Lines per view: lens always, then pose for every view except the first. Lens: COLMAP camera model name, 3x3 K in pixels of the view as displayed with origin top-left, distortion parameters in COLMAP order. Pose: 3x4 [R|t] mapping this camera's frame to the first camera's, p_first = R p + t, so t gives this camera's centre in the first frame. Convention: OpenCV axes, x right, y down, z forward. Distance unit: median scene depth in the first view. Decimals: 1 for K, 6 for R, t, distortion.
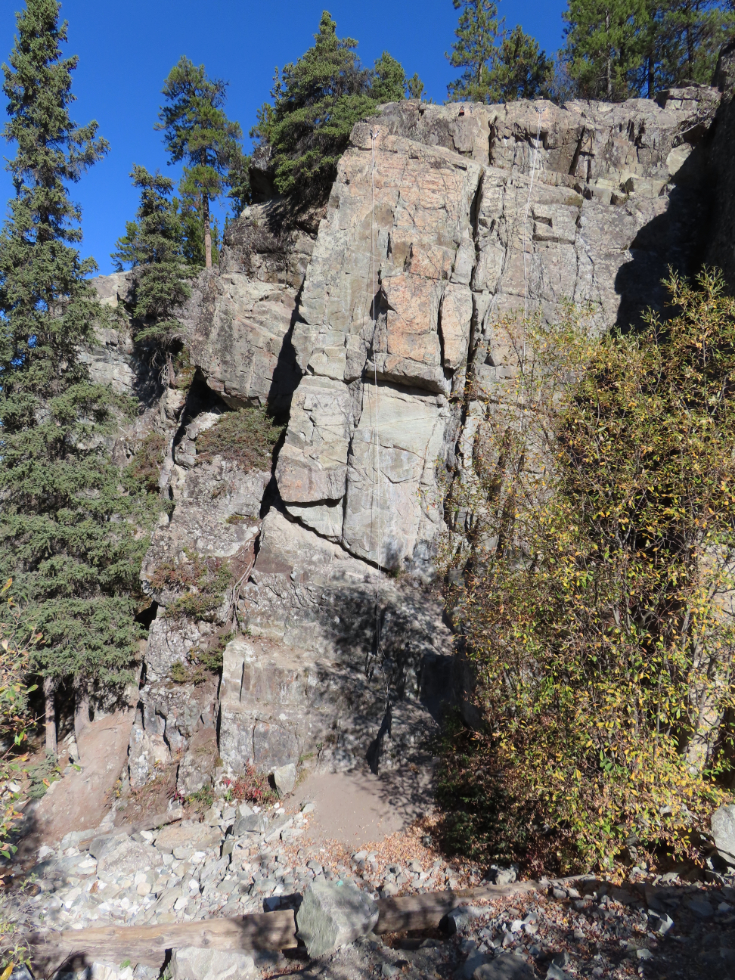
lens RADIAL K [[707.4, 0, 367.5], [0, 707.4, 490.0], [0, 0, 1]] dist [-0.000024, 0.004265]
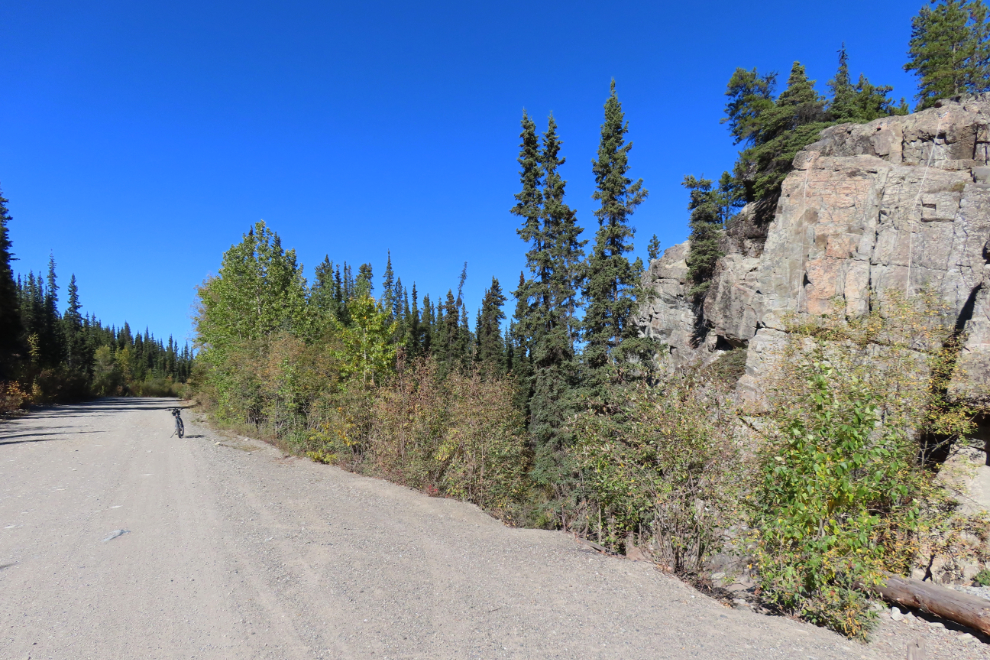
lens RADIAL K [[740.8, 0, 495.0], [0, 740.8, 330.0], [0, 0, 1]] dist [0.000606, 0.000372]
pose [[0.764909, -0.044012, -0.642633, 0.473846], [-0.017525, 0.995872, -0.089064, -0.009050], [0.643900, 0.079388, 0.760980, -0.532719]]
